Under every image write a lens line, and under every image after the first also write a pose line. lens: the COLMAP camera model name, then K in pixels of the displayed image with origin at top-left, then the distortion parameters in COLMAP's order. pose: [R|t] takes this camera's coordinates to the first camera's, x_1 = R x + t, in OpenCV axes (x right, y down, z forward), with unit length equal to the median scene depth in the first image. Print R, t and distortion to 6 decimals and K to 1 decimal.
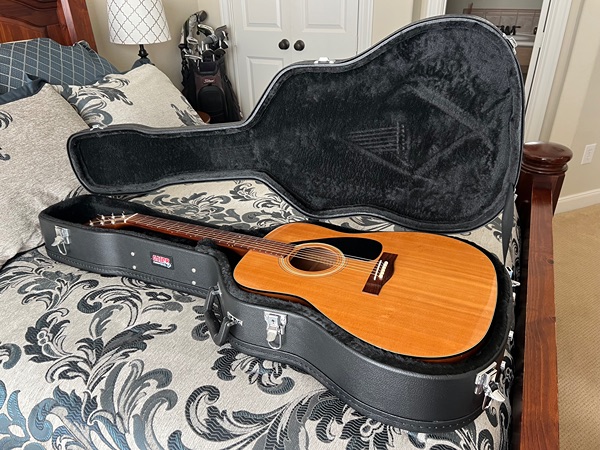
lens RADIAL K [[449.4, 0, 297.7], [0, 449.4, 224.6], [0, 0, 1]] dist [0.037308, -0.007642]
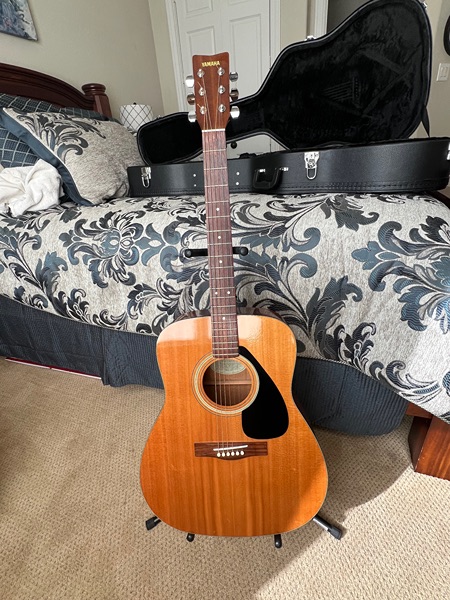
lens RADIAL K [[297.3, 0, 223.2], [0, 297.3, 297.8], [0, 0, 1]] dist [-0.002118, 0.000751]
pose [[0.995504, -0.078040, 0.053672, -0.404579], [0.081585, 0.994387, -0.067373, 0.656832], [-0.048112, 0.071449, 0.996283, -0.026125]]
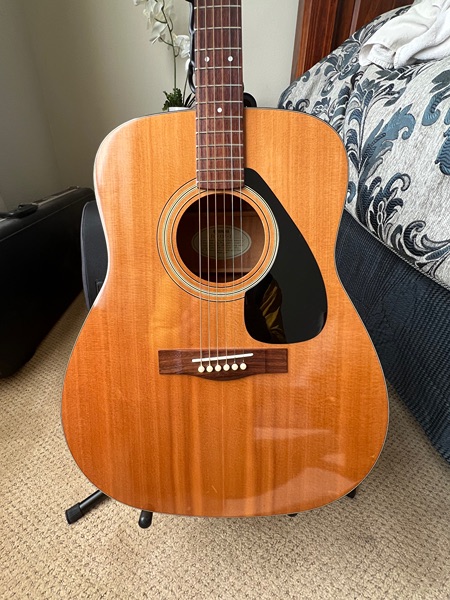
lens RADIAL K [[297.3, 0, 226.8], [0, 297.3, 304.4], [0, 0, 1]] dist [-0.002118, 0.000751]
pose [[0.994493, -0.040791, 0.096543, -0.407966], [0.047246, 0.996730, -0.065550, 0.981762], [-0.093554, 0.069750, 0.993168, 0.377631]]
